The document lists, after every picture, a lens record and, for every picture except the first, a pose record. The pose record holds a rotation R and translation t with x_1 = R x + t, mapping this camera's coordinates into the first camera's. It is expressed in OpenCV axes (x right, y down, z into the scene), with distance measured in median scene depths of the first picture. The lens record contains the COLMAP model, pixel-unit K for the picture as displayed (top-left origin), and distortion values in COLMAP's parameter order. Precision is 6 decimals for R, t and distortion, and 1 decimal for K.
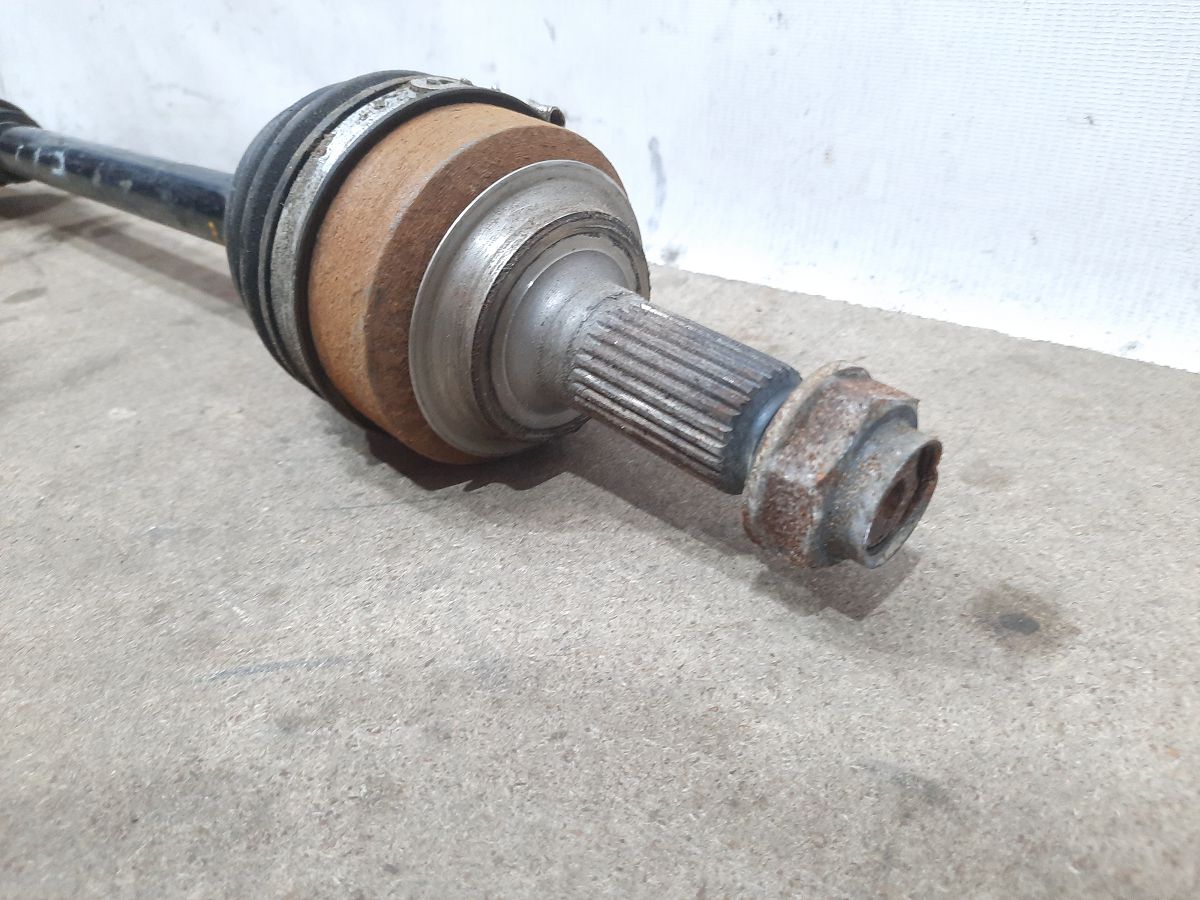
lens RADIAL K [[902.5, 0, 600.0], [0, 902.5, 450.0], [0, 0, 1]] dist [0.000730, -0.010699]
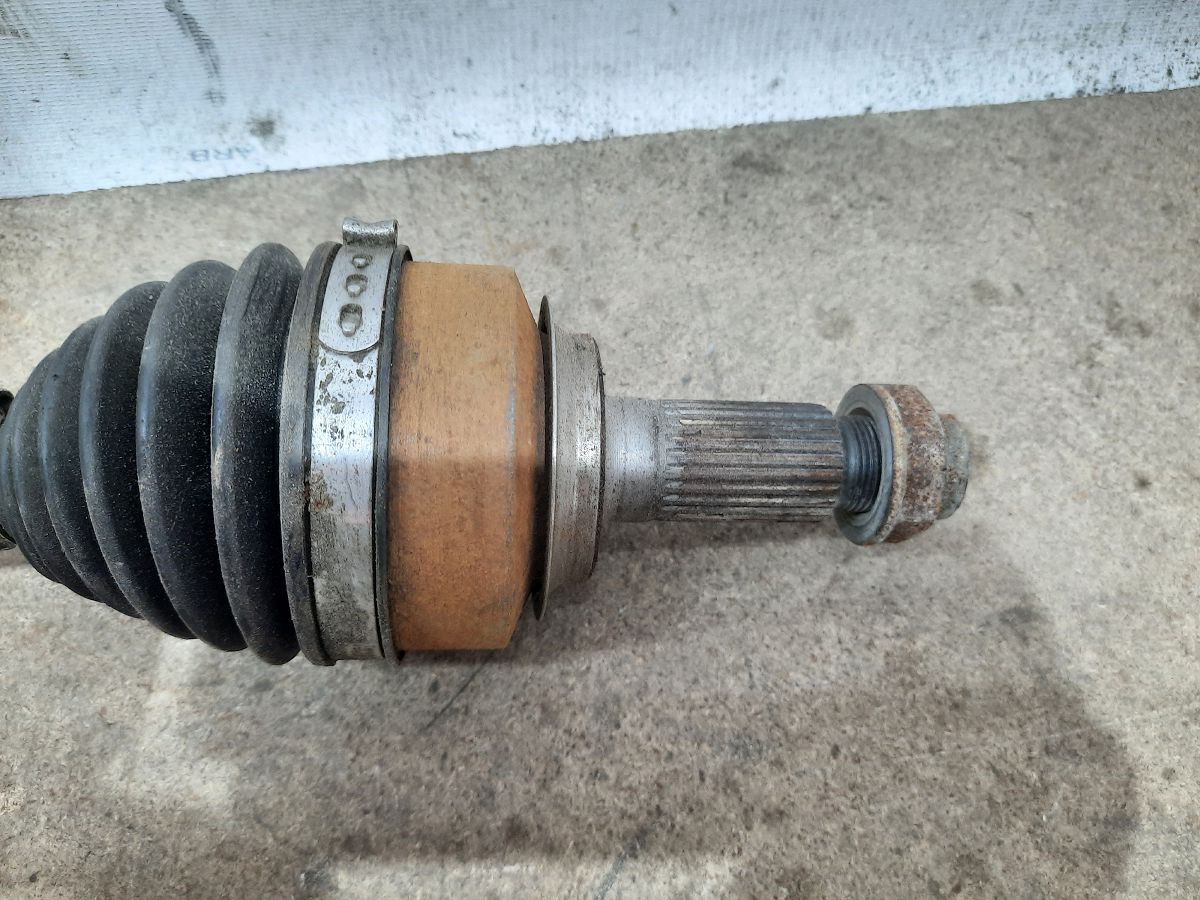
lens RADIAL K [[919.8, 0, 600.0], [0, 919.8, 450.0], [0, 0, 1]] dist [-0.007430, -0.006795]
pose [[0.675410, -0.623258, 0.394170, -0.508202], [0.336504, 0.736095, 0.587306, -0.883019], [-0.656190, -0.264033, 0.706895, 0.338928]]
